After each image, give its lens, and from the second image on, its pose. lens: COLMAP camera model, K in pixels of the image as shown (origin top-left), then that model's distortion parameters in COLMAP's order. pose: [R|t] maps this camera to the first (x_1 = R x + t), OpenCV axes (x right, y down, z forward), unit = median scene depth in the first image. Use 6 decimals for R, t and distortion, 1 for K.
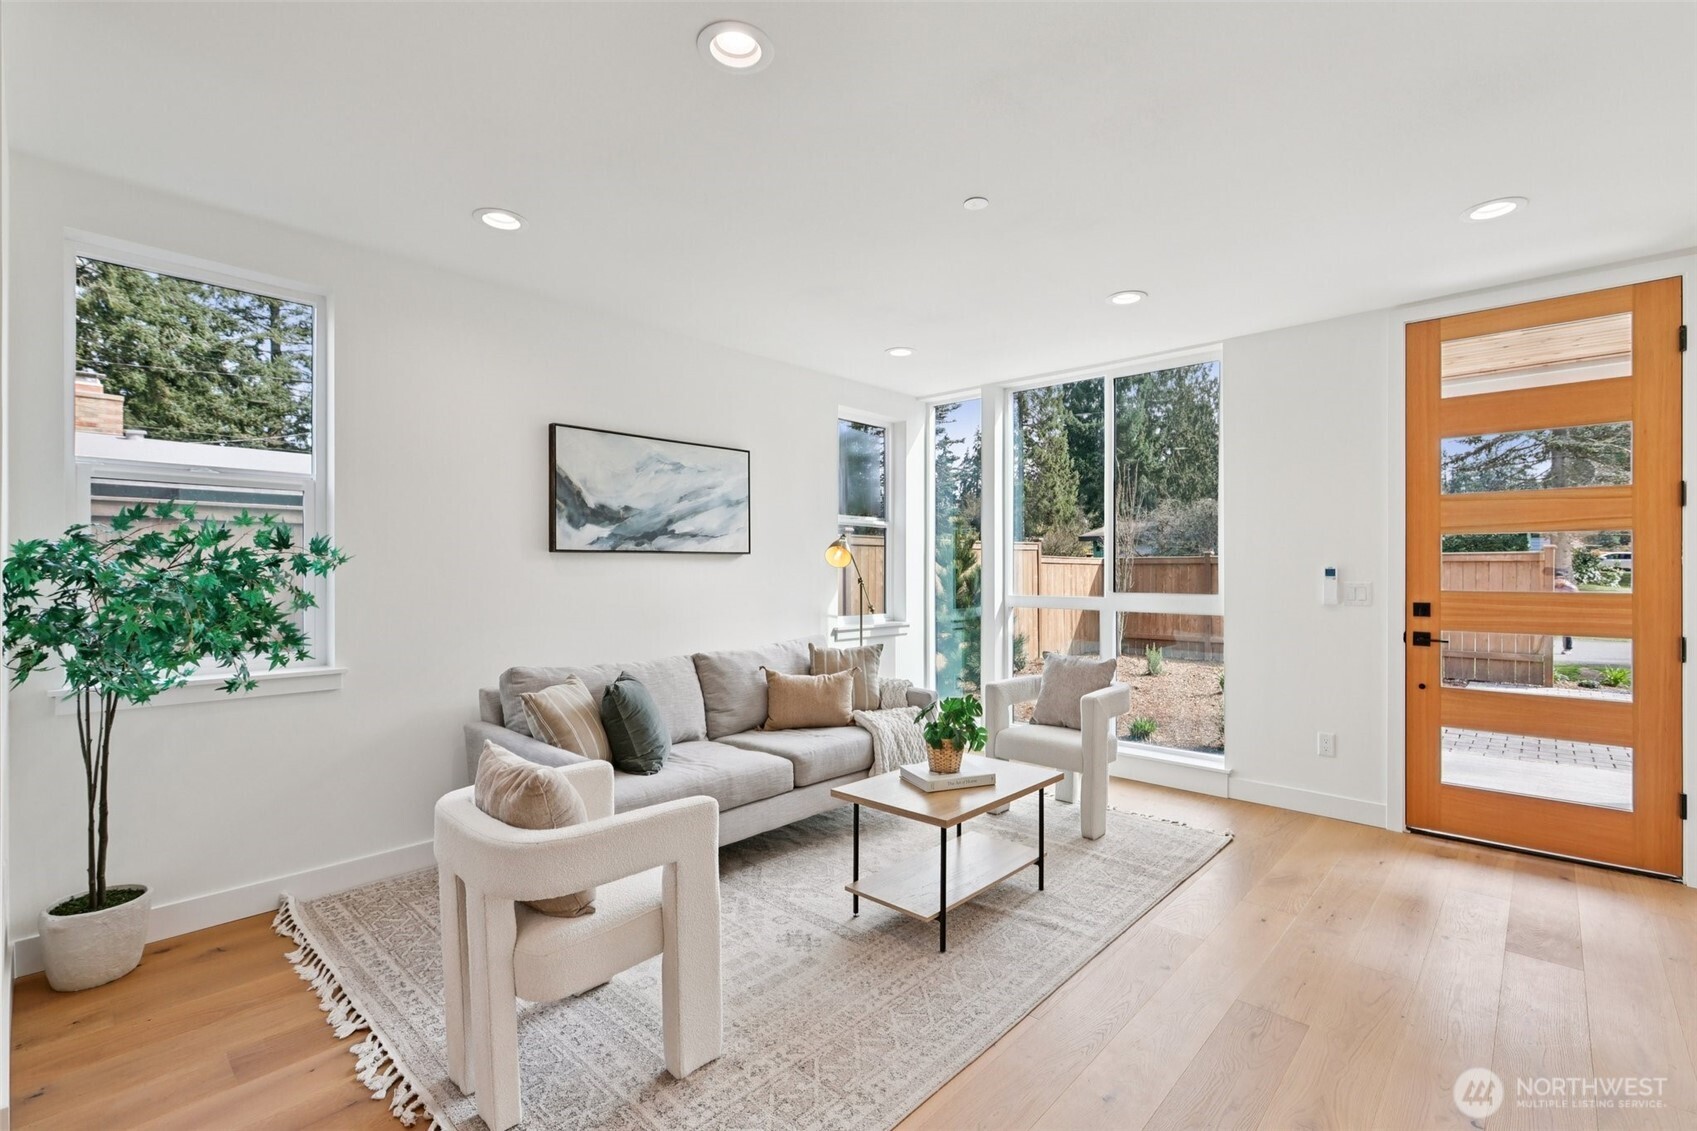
lens RADIAL K [[752.9, 0, 861.3], [0, 752.9, 567.0], [0, 0, 1]] dist [-0.002489, 0.000366]
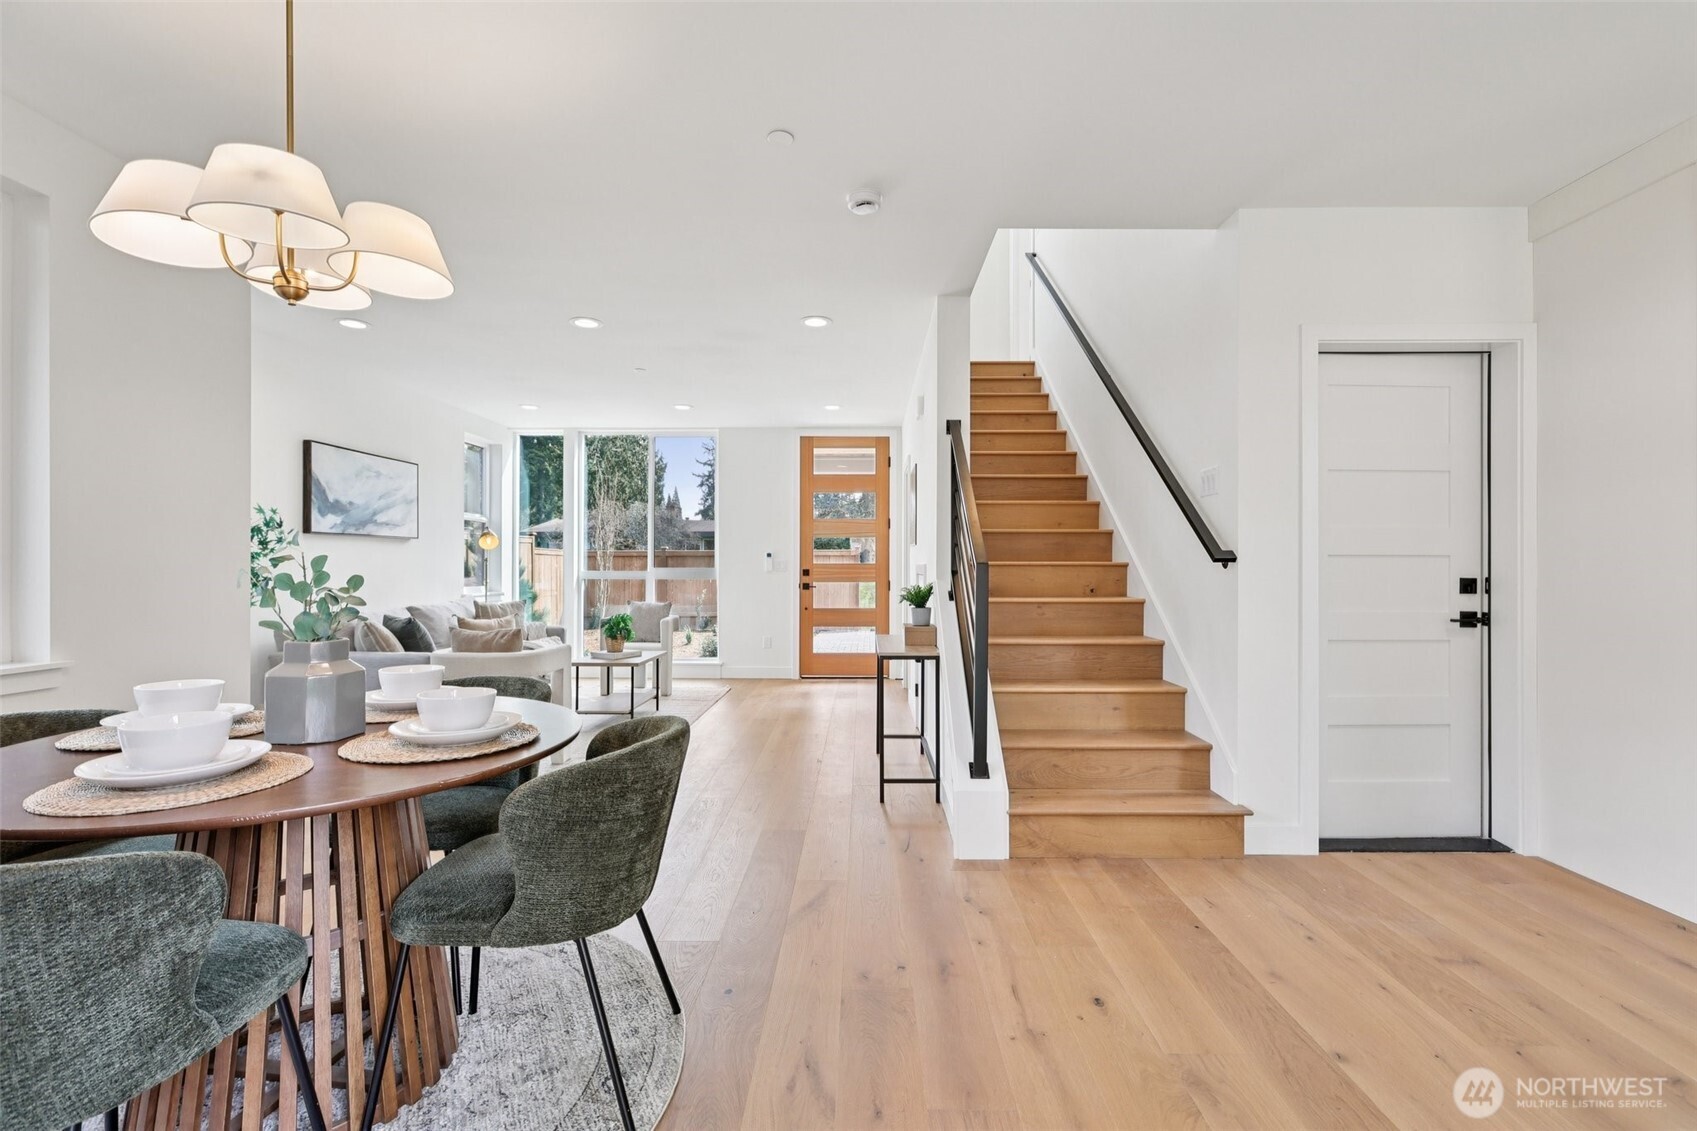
lens RADIAL K [[752.9, 0, 853.9], [0, 752.9, 560.0], [0, 0, 1]] dist [-0.002489, 0.000366]
pose [[0.749355, 0.005443, 0.662146, -0.534627], [-0.001661, 0.999979, -0.006340, 0.033452], [-0.662166, 0.003651, 0.749348, -0.649079]]
